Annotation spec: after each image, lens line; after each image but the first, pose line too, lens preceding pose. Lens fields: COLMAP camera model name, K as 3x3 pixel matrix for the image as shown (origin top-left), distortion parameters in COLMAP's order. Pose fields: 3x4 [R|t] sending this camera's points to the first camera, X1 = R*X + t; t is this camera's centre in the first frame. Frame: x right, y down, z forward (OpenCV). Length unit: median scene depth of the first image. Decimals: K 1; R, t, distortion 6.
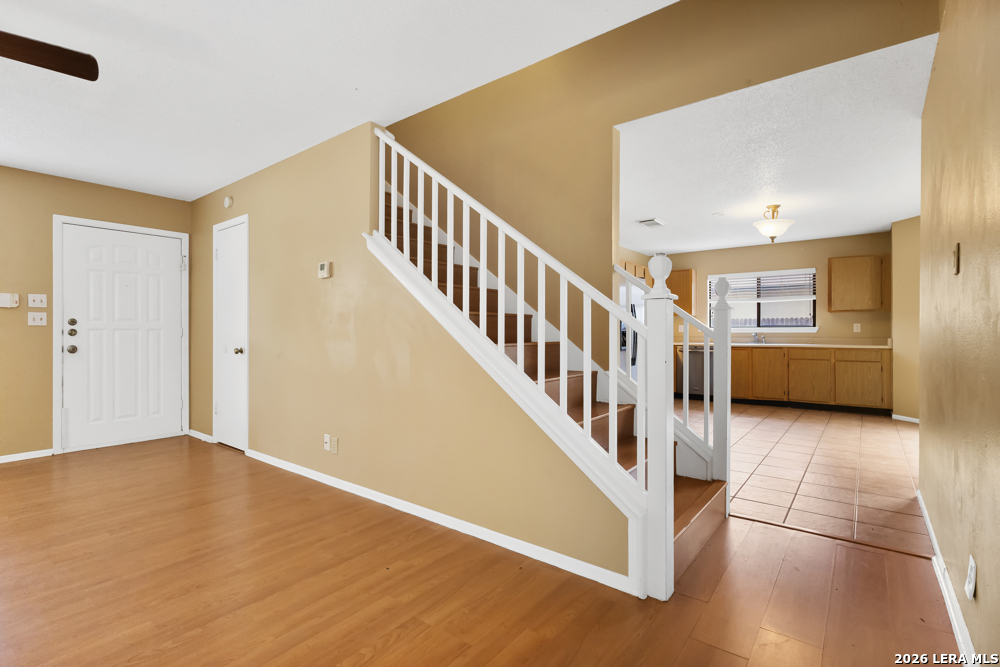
lens RADIAL K [[467.6, 0, 498.0], [0, 467.6, 336.1], [0, 0, 1]] dist [0.005080, 0.001414]
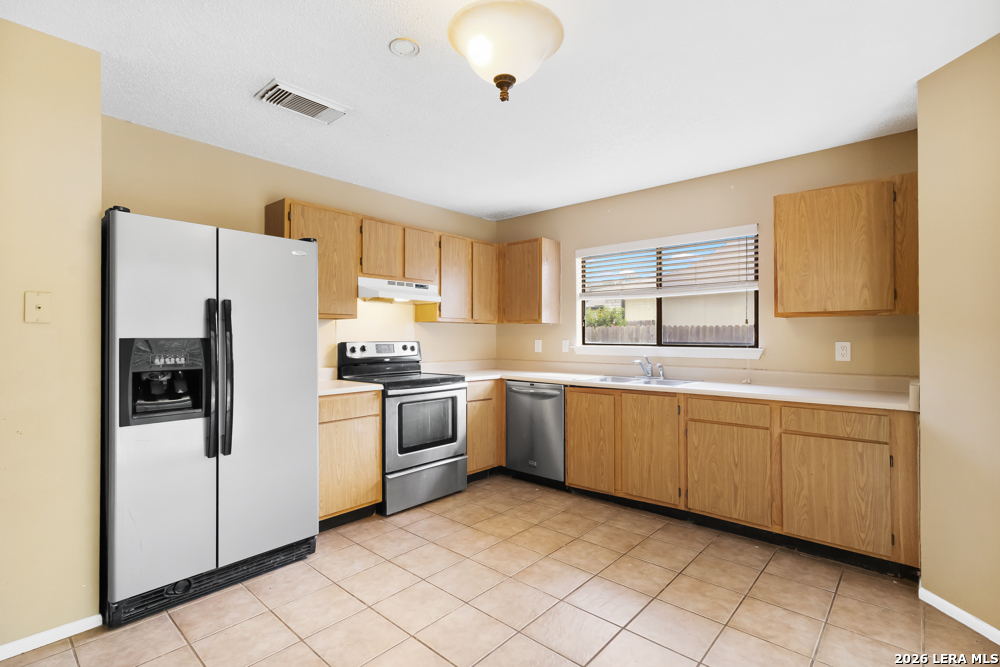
lens RADIAL K [[467.6, 0, 502.3], [0, 467.6, 338.4], [0, 0, 1]] dist [0.005080, 0.001414]
pose [[0.998546, 0.000914, -0.053901, 0.484838], [-0.000990, 0.999999, -0.001385, -0.030608], [0.053900, 0.001437, 0.998545, 0.557041]]
